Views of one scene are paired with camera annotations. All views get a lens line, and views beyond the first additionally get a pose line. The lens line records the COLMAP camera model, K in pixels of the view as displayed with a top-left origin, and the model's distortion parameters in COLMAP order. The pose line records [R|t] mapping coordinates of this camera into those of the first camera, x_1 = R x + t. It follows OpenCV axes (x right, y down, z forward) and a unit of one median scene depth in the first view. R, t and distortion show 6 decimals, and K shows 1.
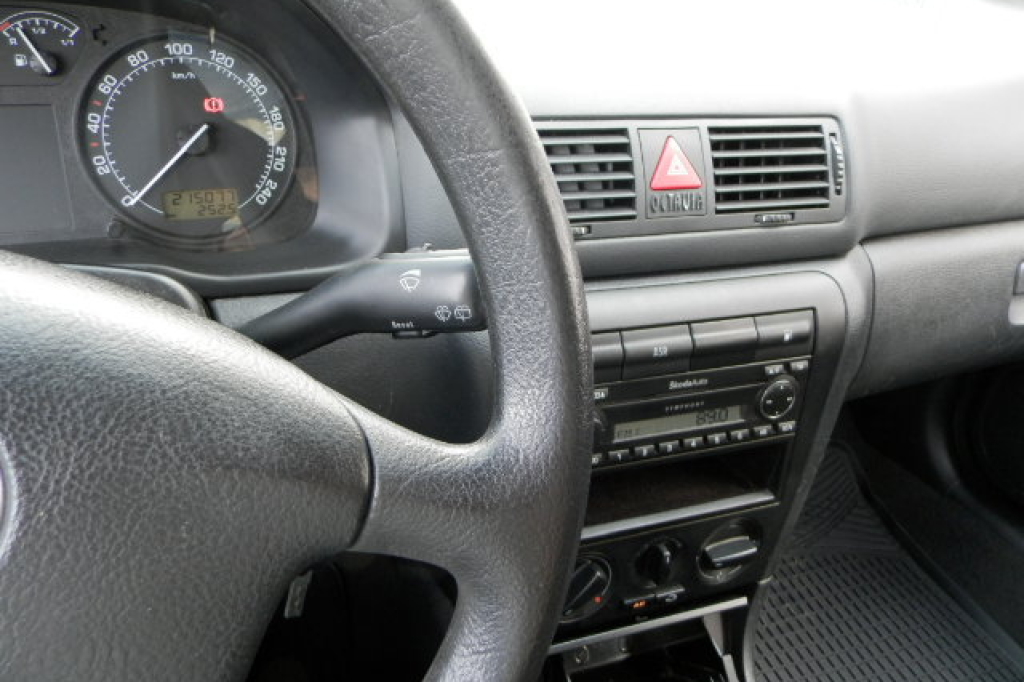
lens RADIAL K [[685.7, 0, 512.0], [0, 685.7, 341.0], [0, 0, 1]] dist [-0.000129, -0.008468]
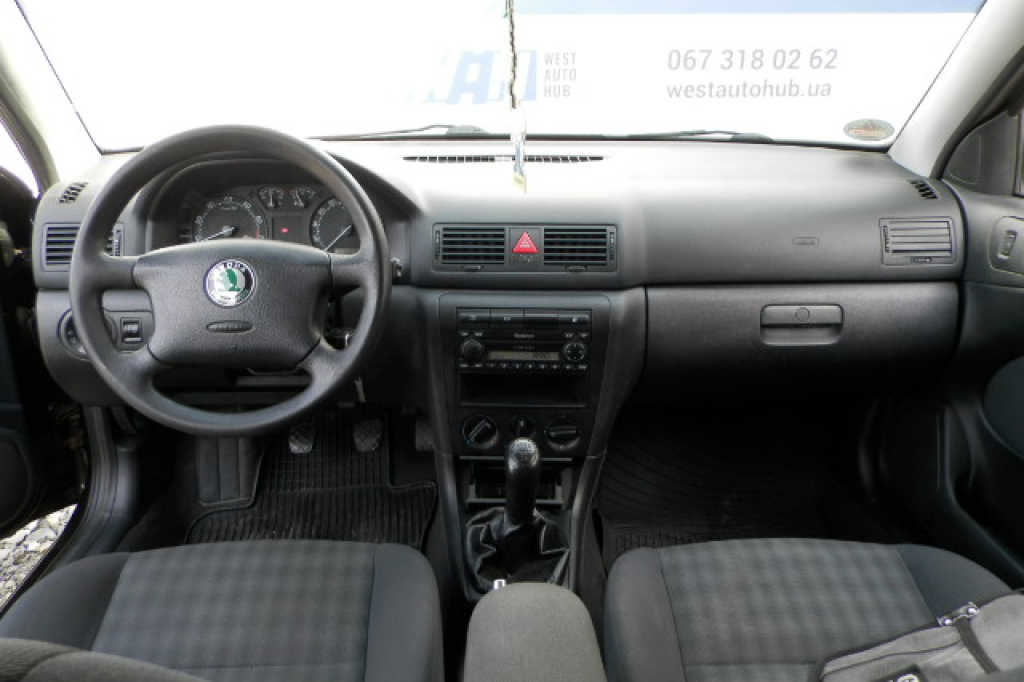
lens RADIAL K [[685.7, 0, 512.0], [0, 685.7, 341.0], [0, 0, 1]] dist [-0.000129, -0.008468]
pose [[0.946076, 0.060975, -0.318155, 1.057713], [-0.113364, 0.982343, -0.148834, 0.472282], [0.303462, 0.176876, 0.936283, -1.281587]]
